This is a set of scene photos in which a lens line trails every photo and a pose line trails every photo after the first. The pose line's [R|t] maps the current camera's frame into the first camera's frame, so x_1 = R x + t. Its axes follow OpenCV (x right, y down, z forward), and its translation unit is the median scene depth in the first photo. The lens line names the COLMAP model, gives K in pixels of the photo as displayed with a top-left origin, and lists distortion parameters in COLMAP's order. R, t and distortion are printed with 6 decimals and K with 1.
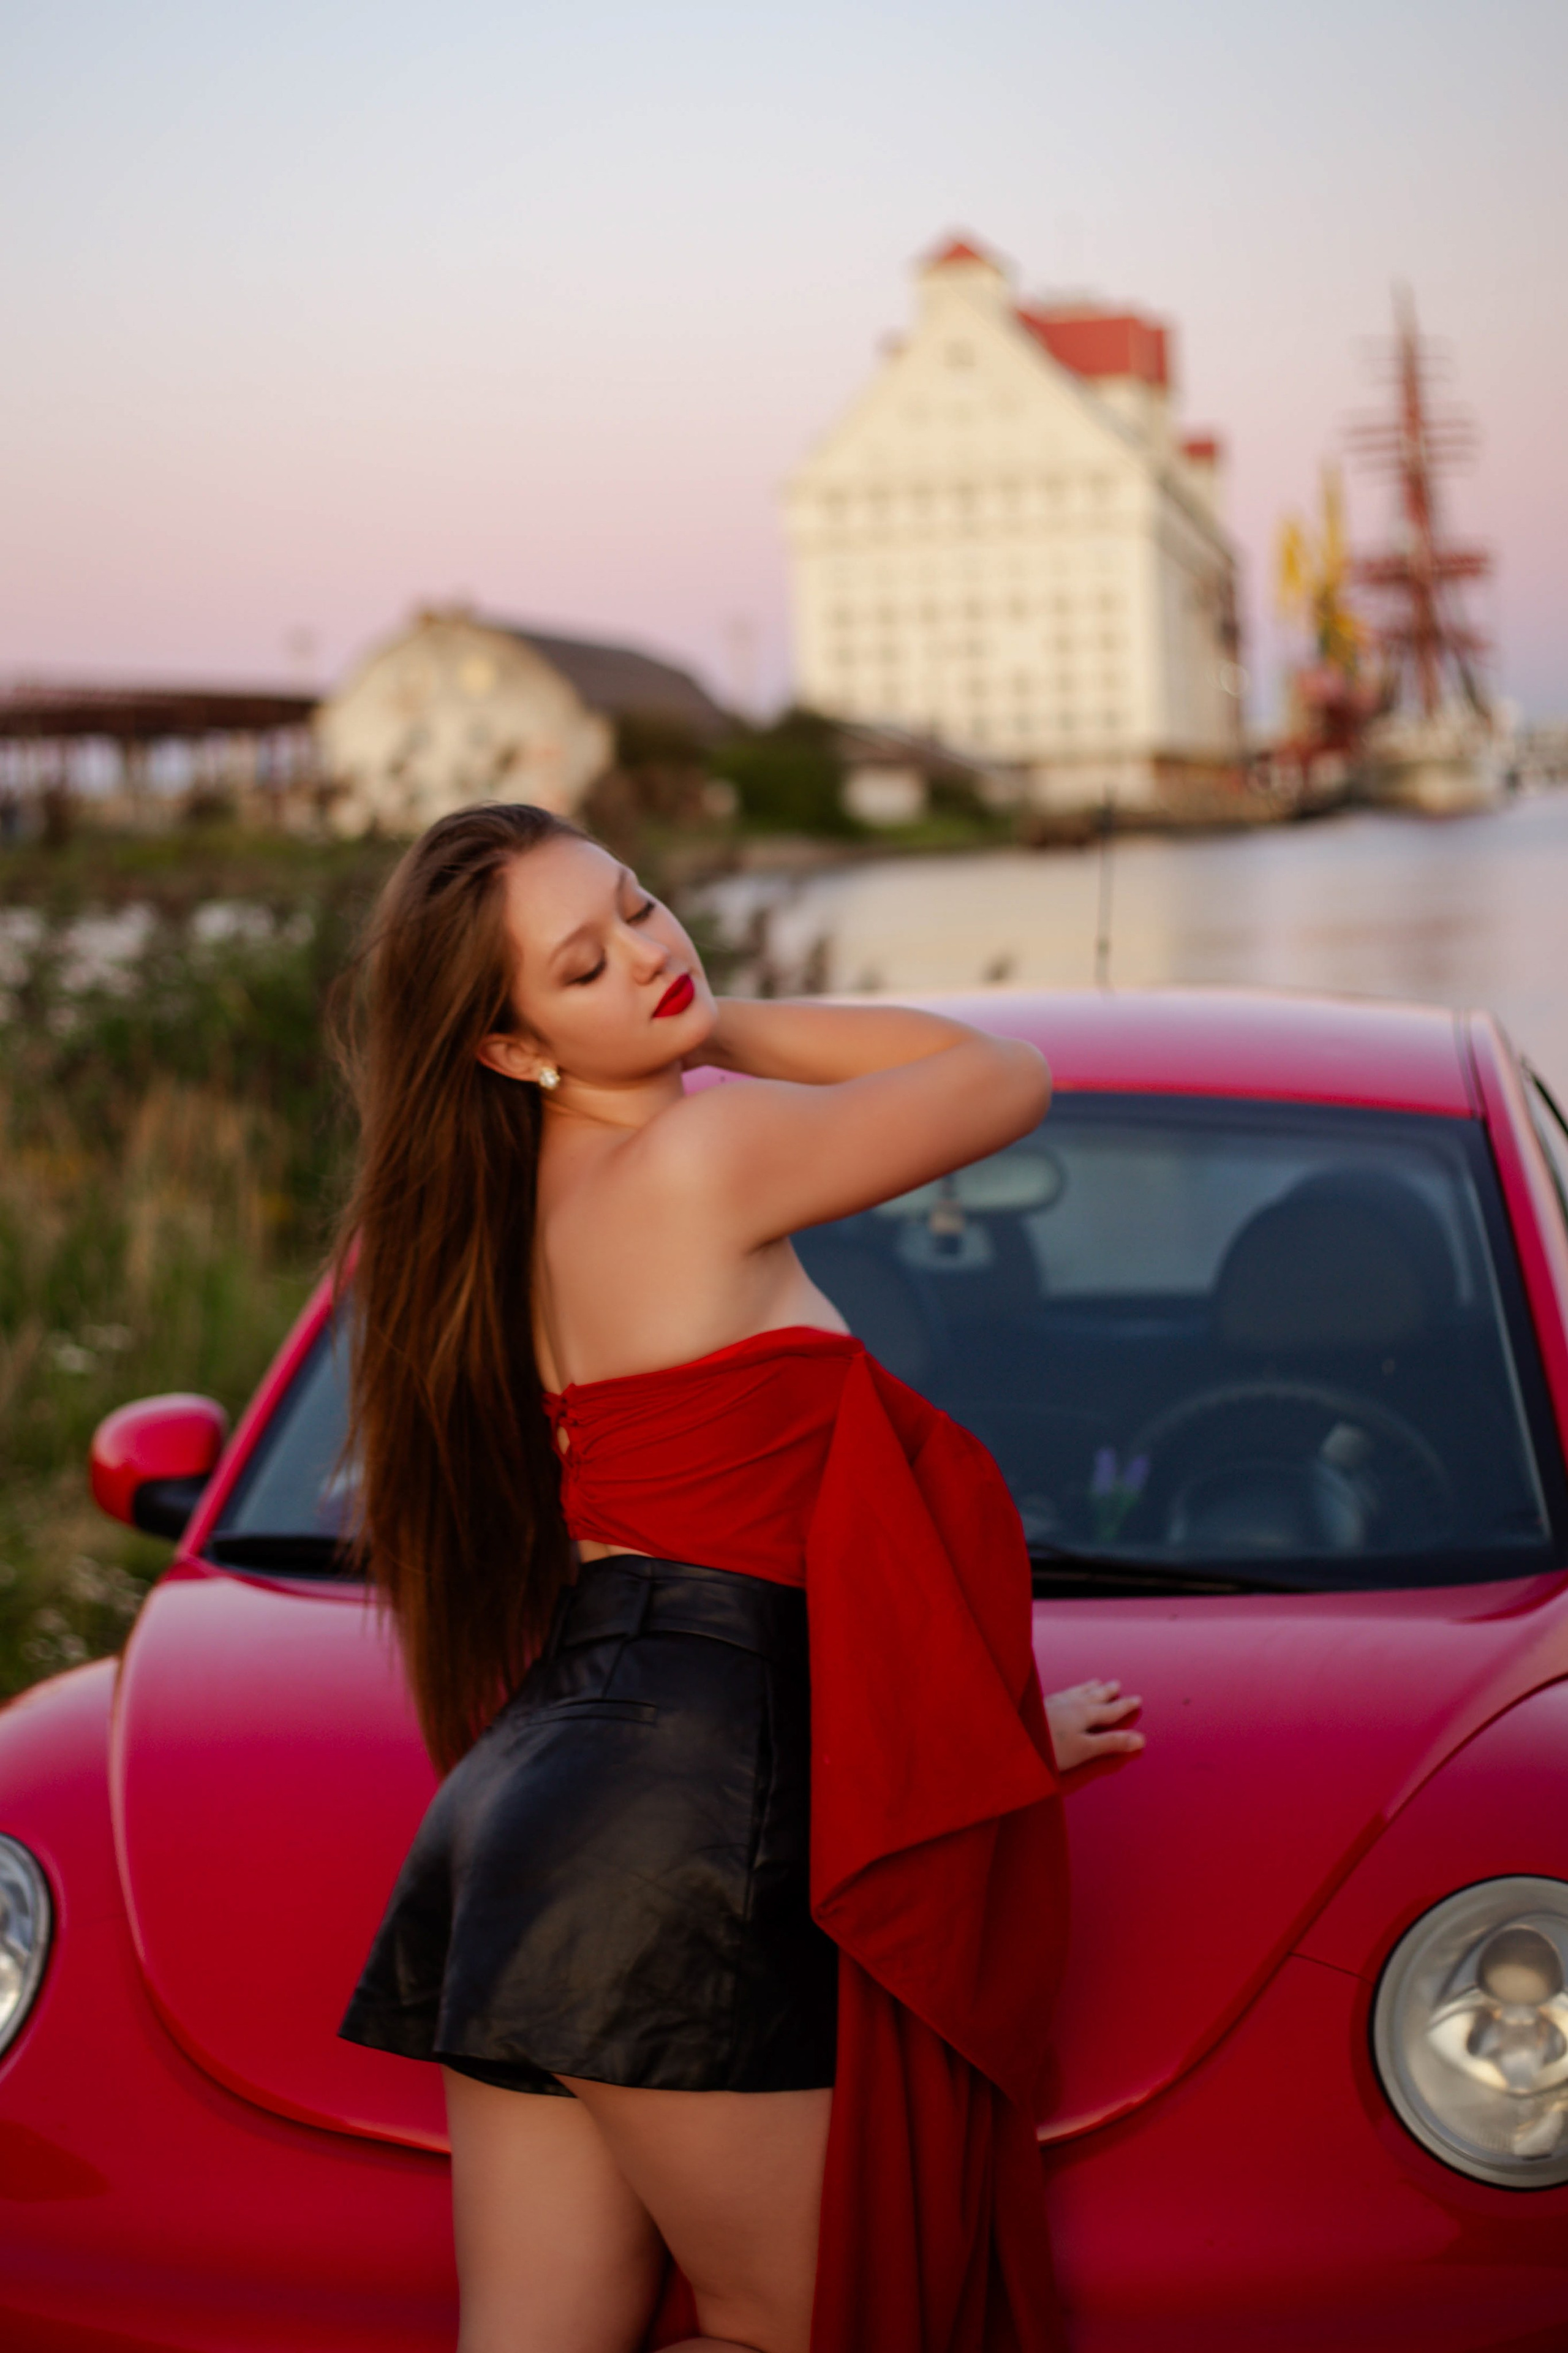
lens RADIAL K [[4209.2, 0, 604.1], [0, 4209.2, 1170.9], [0, 0, 1]] dist [-0.126710, 0.057394]
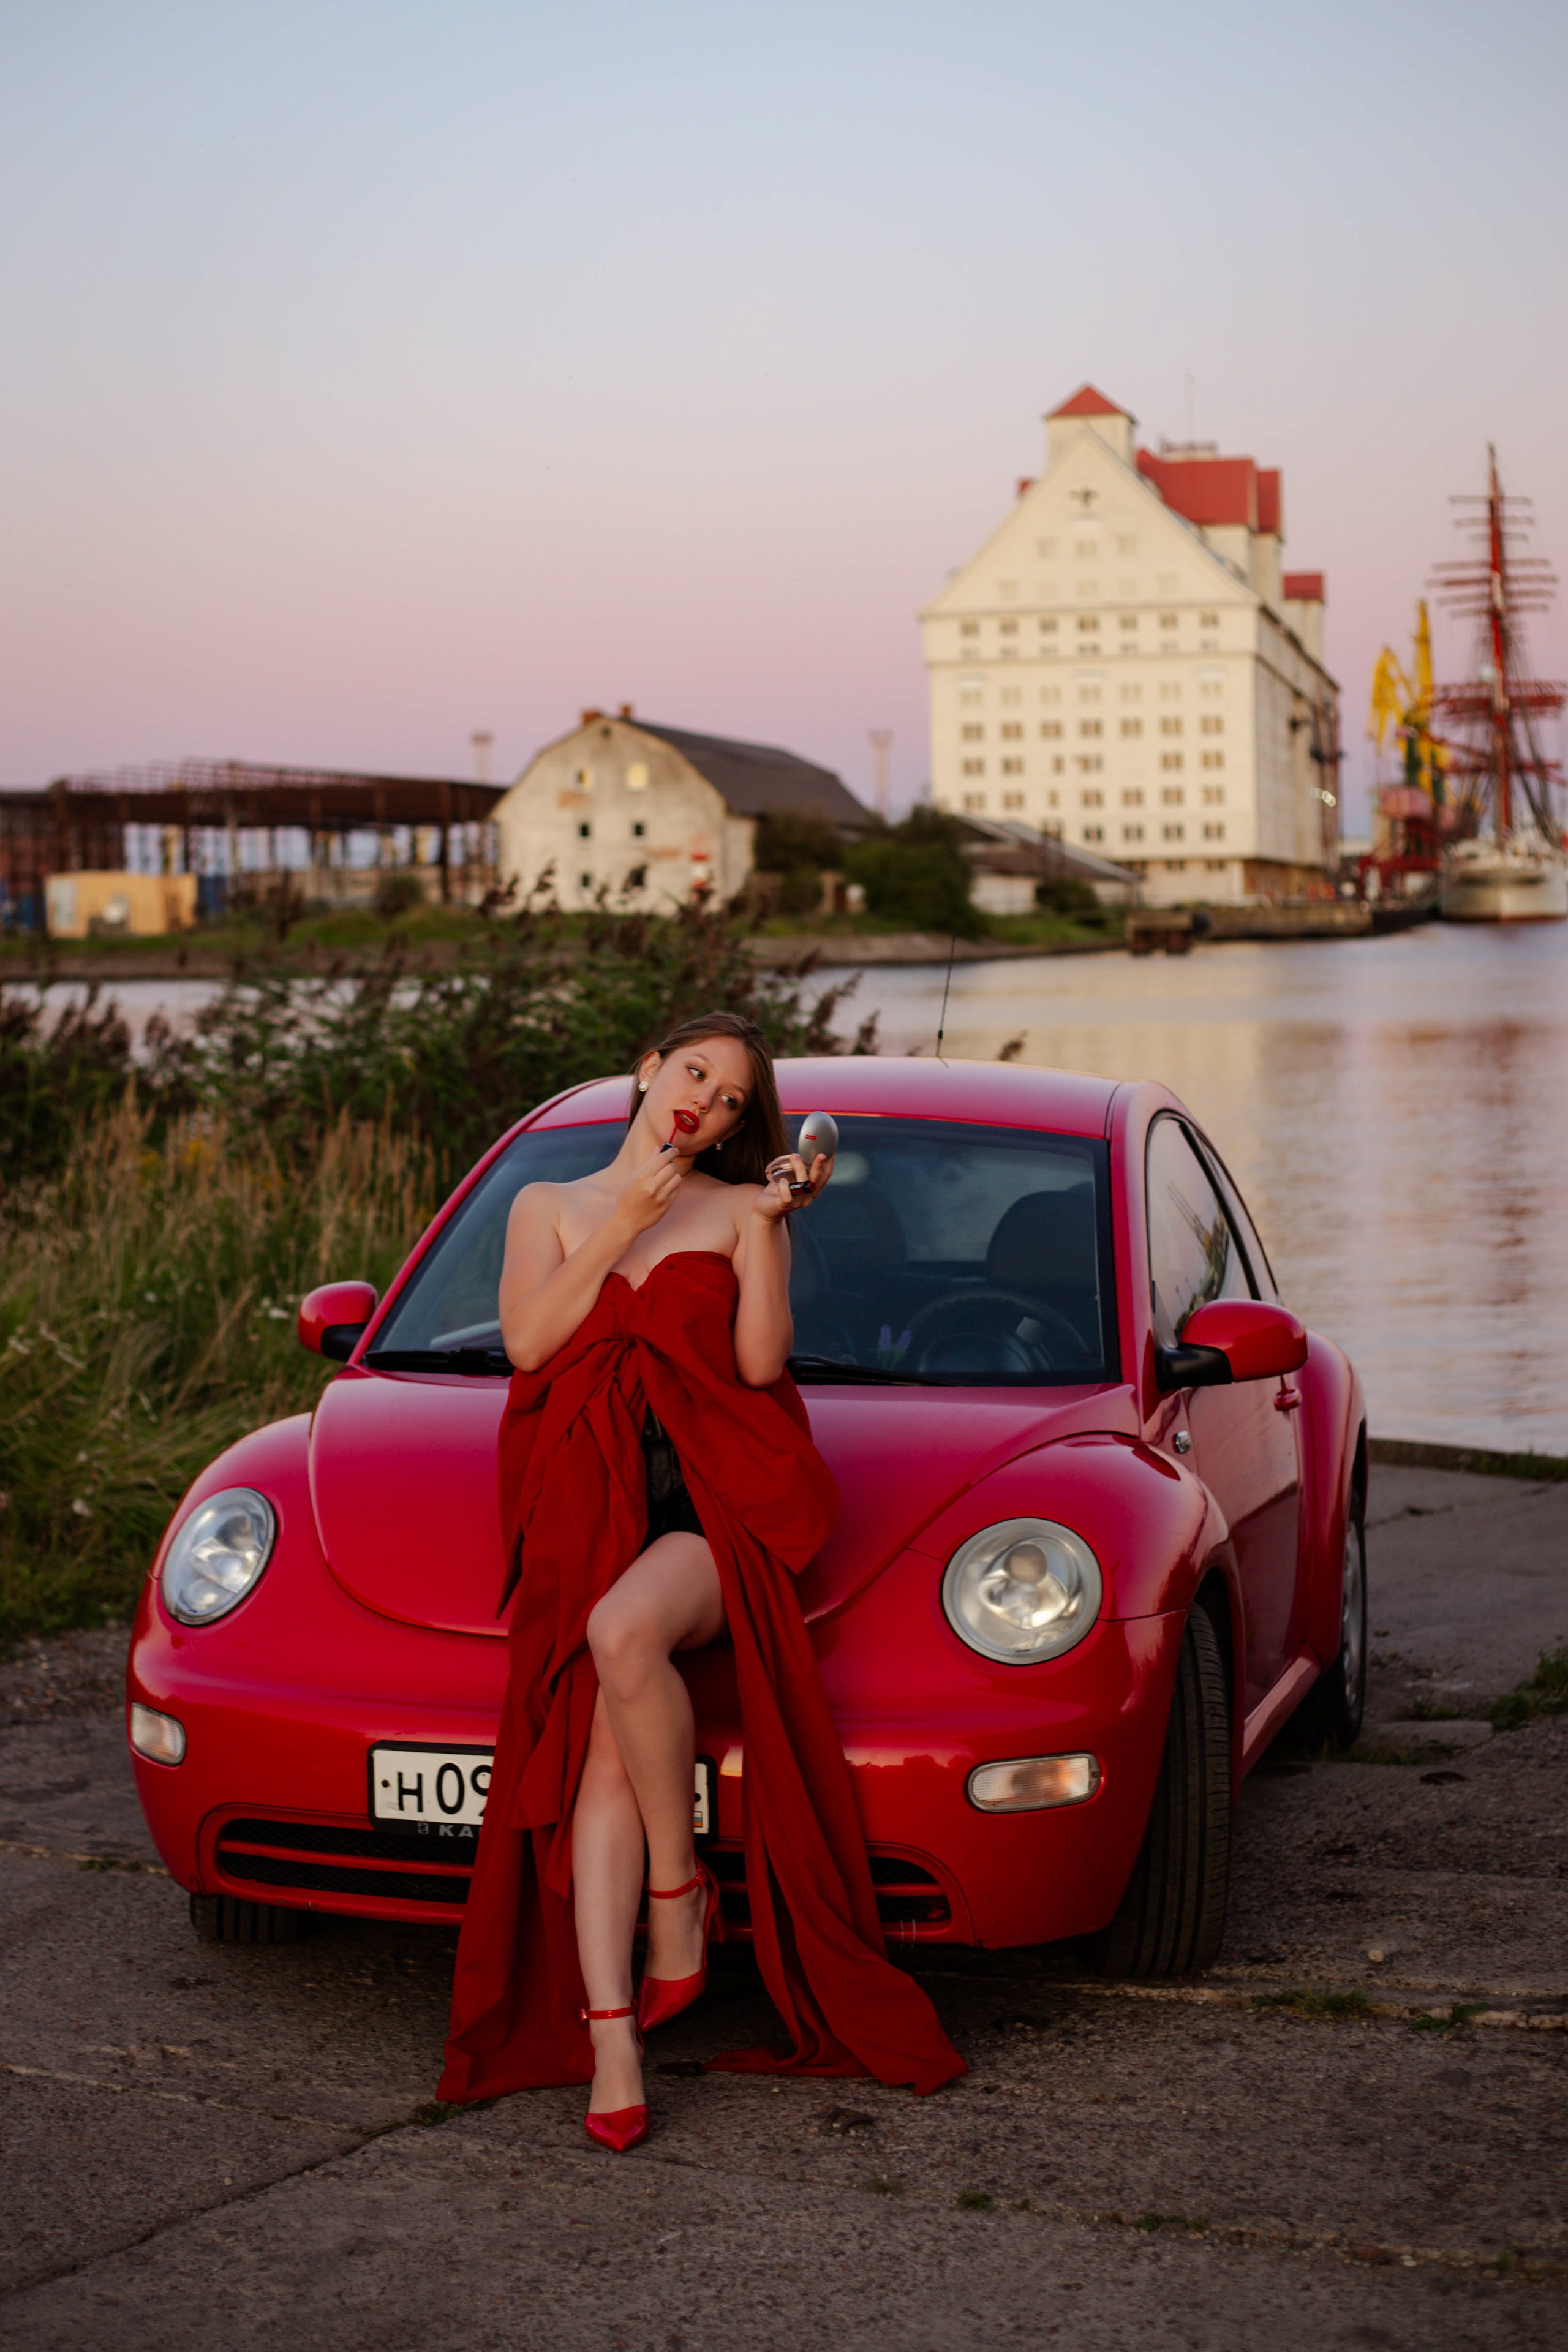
lens RADIAL K [[3837.3, 0, 714.2], [0, 3837.3, 1099.8], [0, 0, 1]] dist [-0.116042, 0.042837]
pose [[0.999526, 0.029645, -0.008308, 0.025106], [-0.029904, 0.999005, -0.033073, 0.011890], [0.007320, 0.033306, 0.999418, -0.244835]]
